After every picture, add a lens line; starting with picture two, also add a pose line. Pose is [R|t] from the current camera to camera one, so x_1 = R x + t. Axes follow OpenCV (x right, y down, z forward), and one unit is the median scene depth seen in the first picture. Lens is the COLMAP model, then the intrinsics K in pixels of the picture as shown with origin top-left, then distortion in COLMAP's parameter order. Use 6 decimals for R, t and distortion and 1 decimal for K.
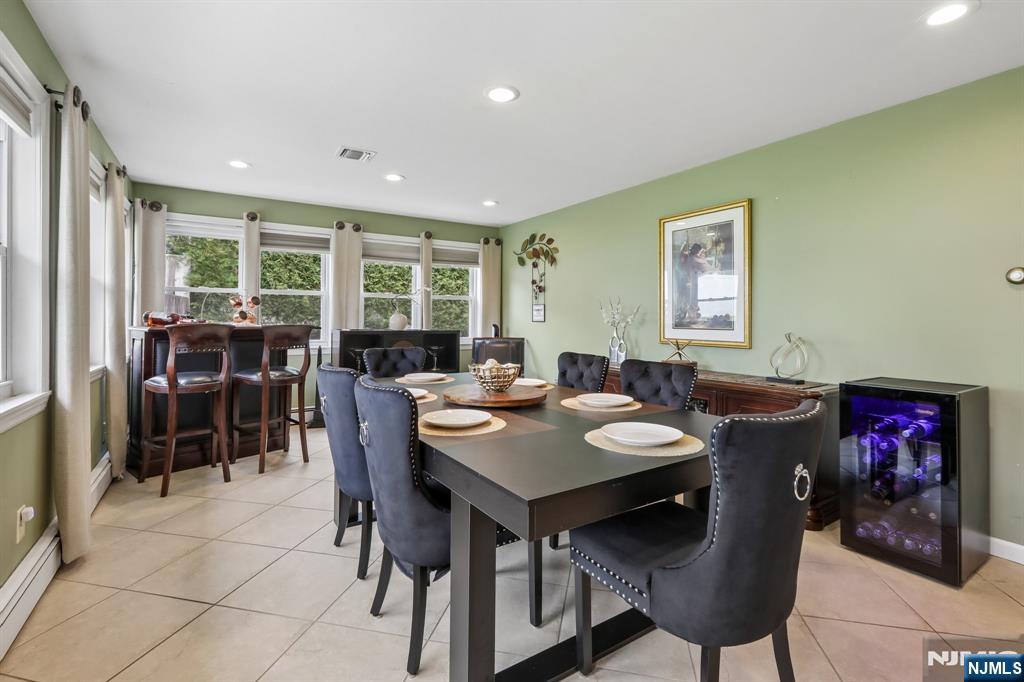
lens RADIAL K [[460.5, 0, 509.5], [0, 460.5, 316.0], [0, 0, 1]] dist [-0.003991, 0.003085]
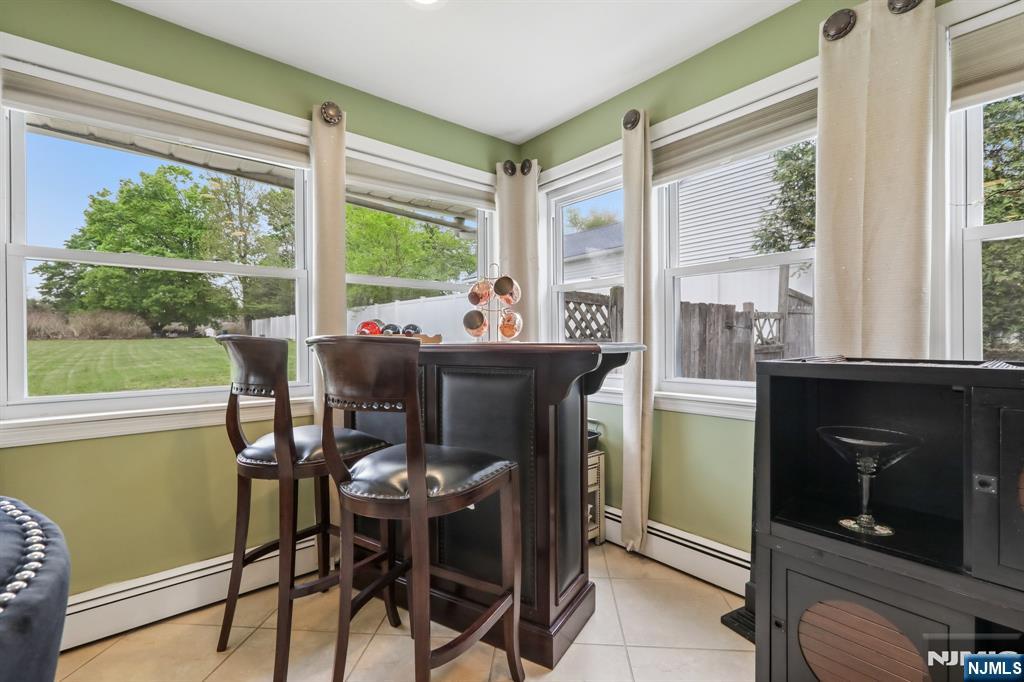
lens RADIAL K [[460.5, 0, 510.0], [0, 460.5, 340.3], [0, 0, 1]] dist [-0.003991, 0.003085]
pose [[0.130776, -0.008456, -0.991376, -0.083470], [0.006322, 0.999950, -0.007695, 0.016627], [0.991392, -0.005261, 0.130823, 0.699901]]
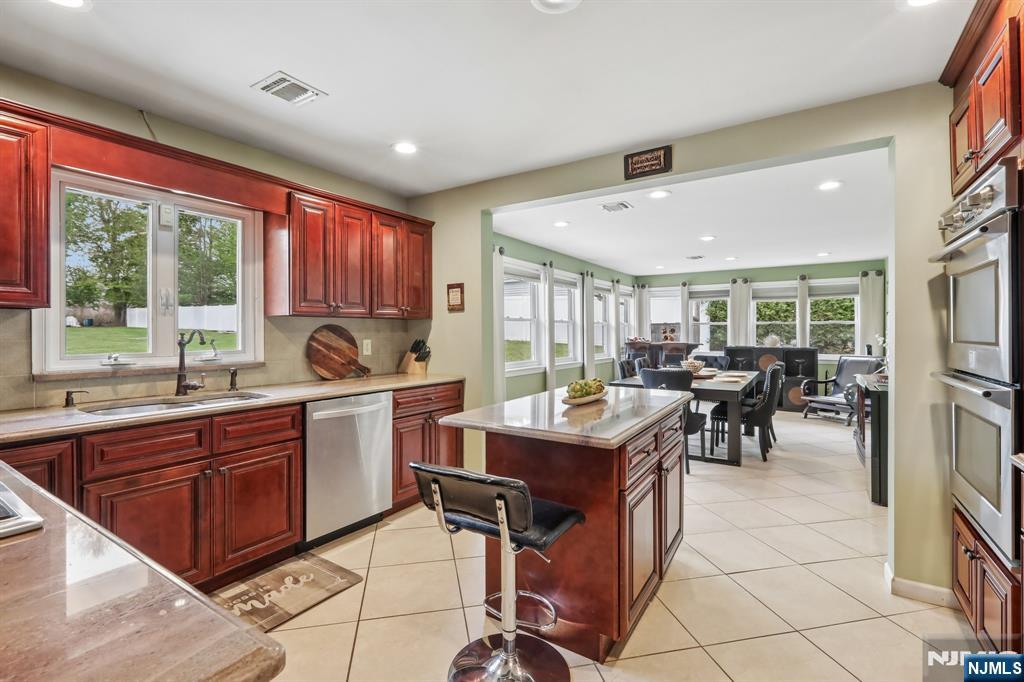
lens RADIAL K [[460.5, 0, 507.6], [0, 460.5, 336.2], [0, 0, 1]] dist [-0.003991, 0.003085]
pose [[0.413835, 0.004810, -0.910339, 0.730873], [0.005061, 0.999958, 0.007584, -0.019545], [0.910338, -0.007746, 0.413794, -0.368086]]
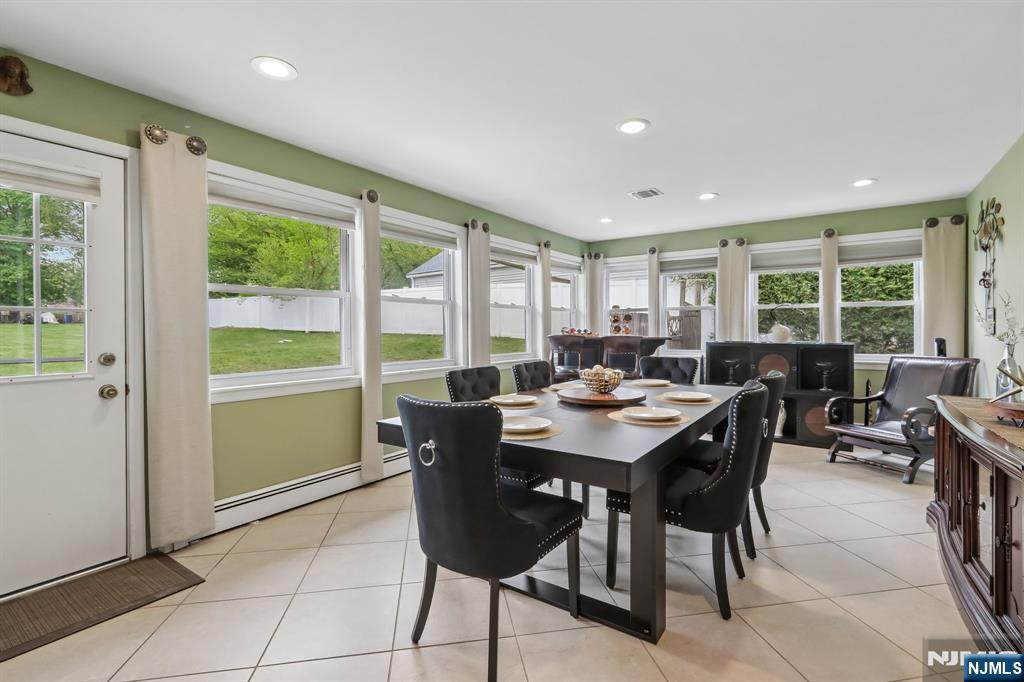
lens RADIAL K [[460.5, 0, 521.1], [0, 460.5, 334.7], [0, 0, 1]] dist [-0.003991, 0.003085]
pose [[0.387762, 0.006610, -0.921736, 0.409625], [0.006291, 0.999932, 0.009817, 0.001011], [0.921738, -0.009605, 0.387694, 0.147875]]
